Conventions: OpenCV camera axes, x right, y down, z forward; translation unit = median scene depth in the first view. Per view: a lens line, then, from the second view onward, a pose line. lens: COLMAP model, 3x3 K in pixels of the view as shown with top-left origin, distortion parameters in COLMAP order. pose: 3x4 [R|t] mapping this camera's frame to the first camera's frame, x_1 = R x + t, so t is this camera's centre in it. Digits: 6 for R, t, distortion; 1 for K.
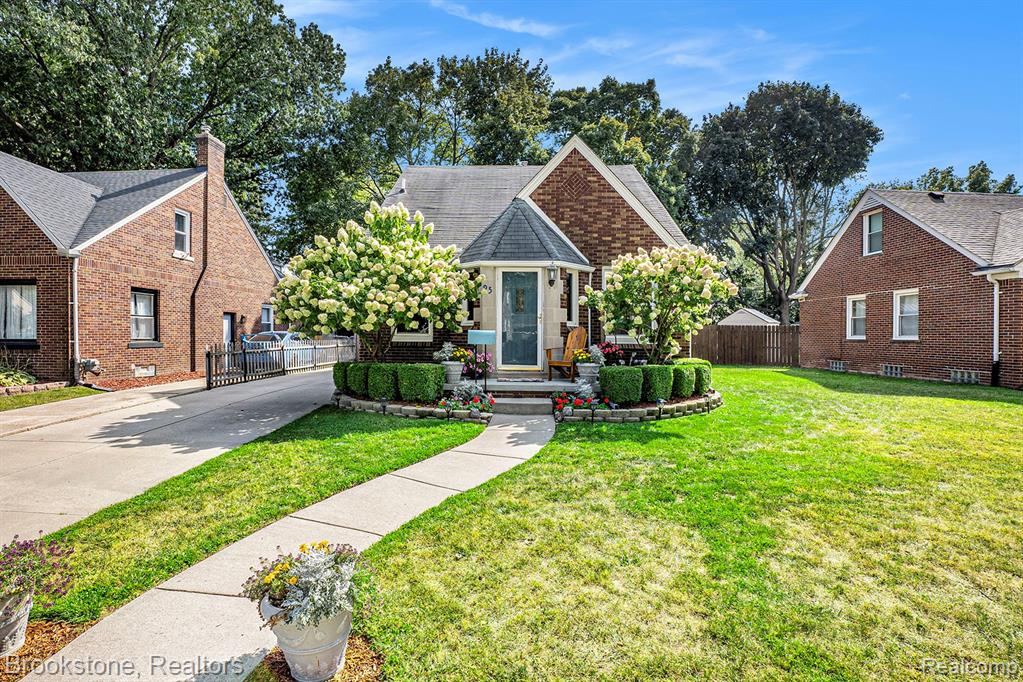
lens RADIAL K [[493.4, 0, 512.1], [0, 493.4, 339.6], [0, 0, 1]] dist [-0.055191, -0.000494]
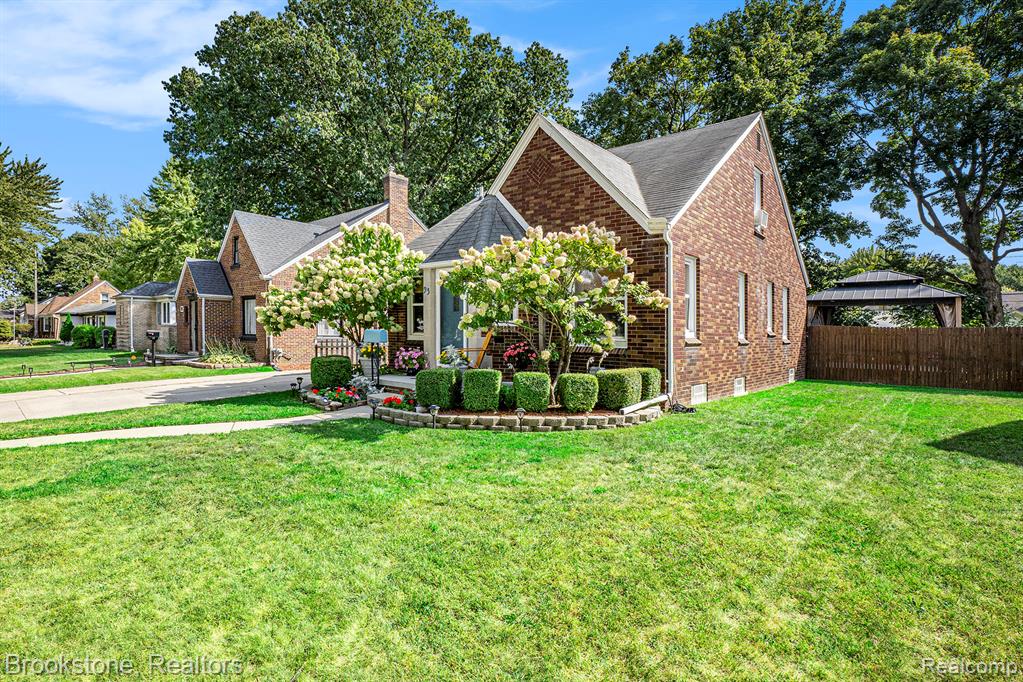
lens RADIAL K [[489.3, 0, 512.2], [0, 489.3, 339.8], [0, 0, 1]] dist [-0.001680, -0.000271]
pose [[0.799016, 0.011441, -0.601201, 0.636445], [-0.005513, 0.999916, 0.011702, -0.008818], [0.601285, -0.006036, 0.799012, 0.242976]]
